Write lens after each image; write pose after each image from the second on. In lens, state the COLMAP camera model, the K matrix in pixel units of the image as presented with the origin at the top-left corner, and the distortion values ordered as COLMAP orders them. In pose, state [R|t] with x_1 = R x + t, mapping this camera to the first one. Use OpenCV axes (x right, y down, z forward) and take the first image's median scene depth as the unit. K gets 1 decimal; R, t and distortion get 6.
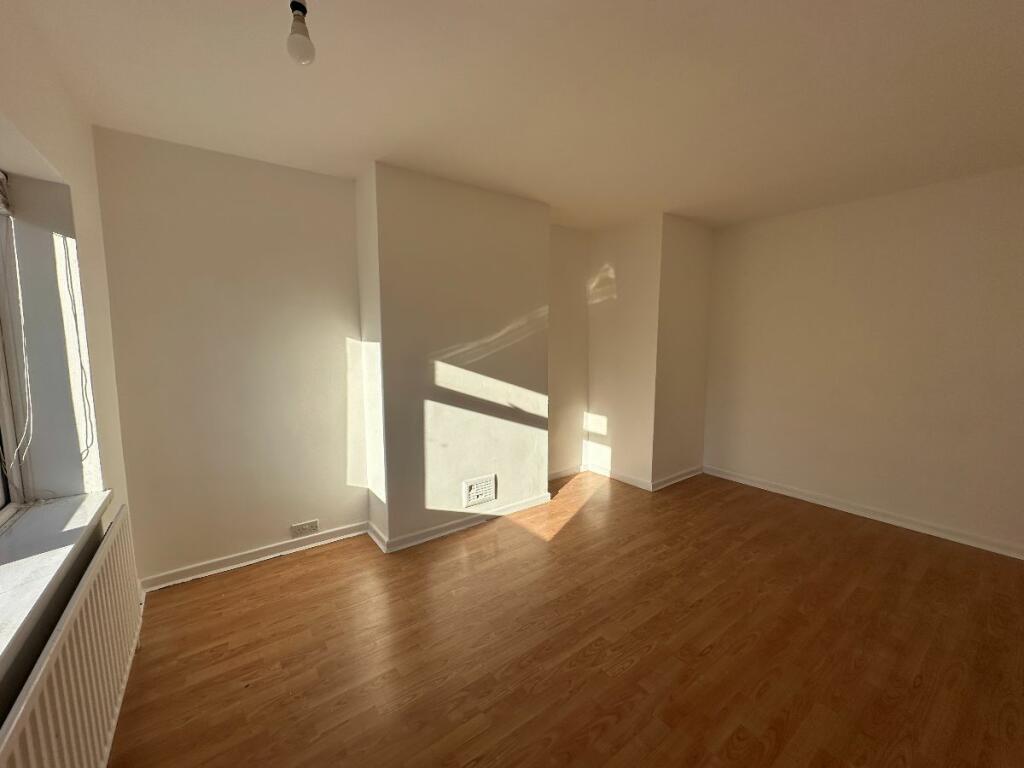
lens RADIAL K [[409.3, 0, 512.0], [0, 409.3, 384.0], [0, 0, 1]] dist [0.001207, 0.000018]
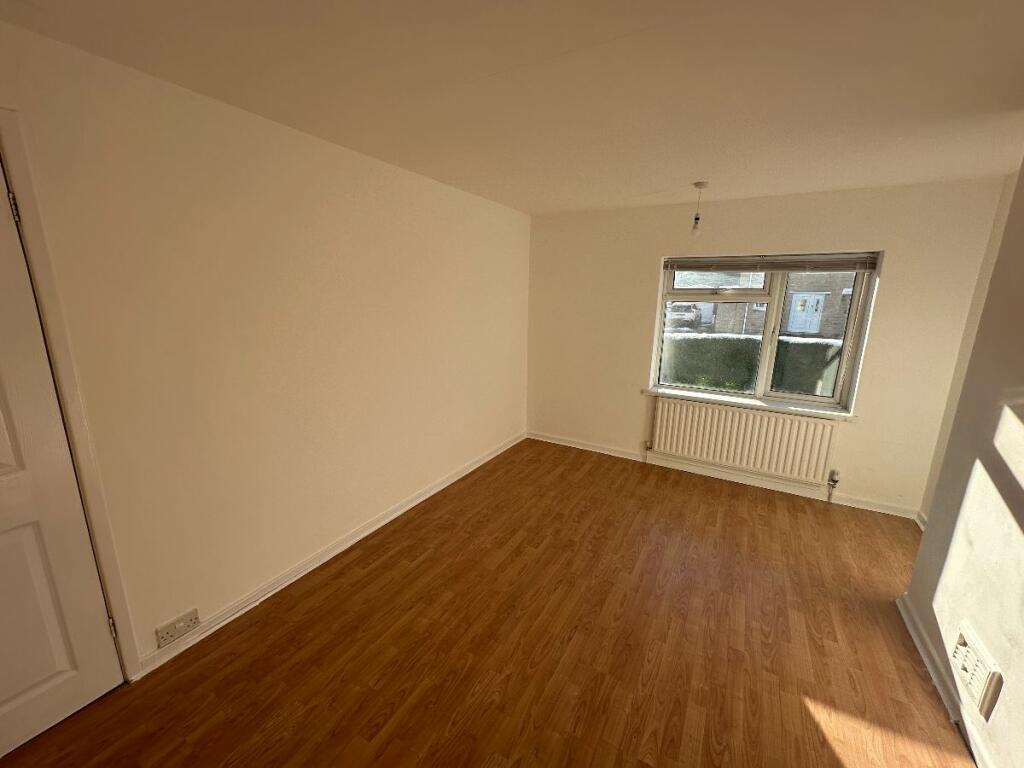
lens RADIAL K [[409.3, 0, 512.0], [0, 409.3, 384.0], [0, 0, 1]] dist [0.001207, 0.000018]
pose [[-0.915731, 0.072083, -0.395274, 1.043590], [-0.062752, 0.946045, 0.317900, -0.337723], [0.396862, 0.315915, -0.861799, 1.805248]]
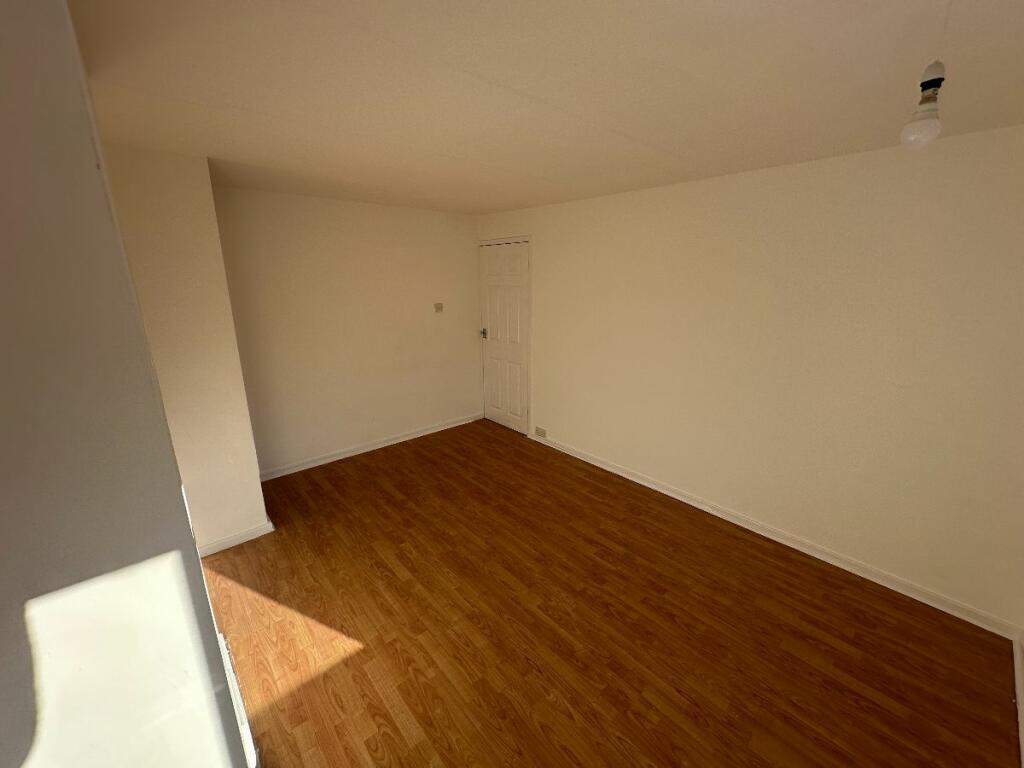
lens RADIAL K [[409.3, 0, 512.0], [0, 409.3, 384.0], [0, 0, 1]] dist [0.001207, 0.000018]
pose [[-0.089481, -0.260844, 0.961225, -0.768783], [0.114284, 0.956033, 0.270073, -0.339943], [-0.989410, 0.134019, -0.055736, 1.073122]]
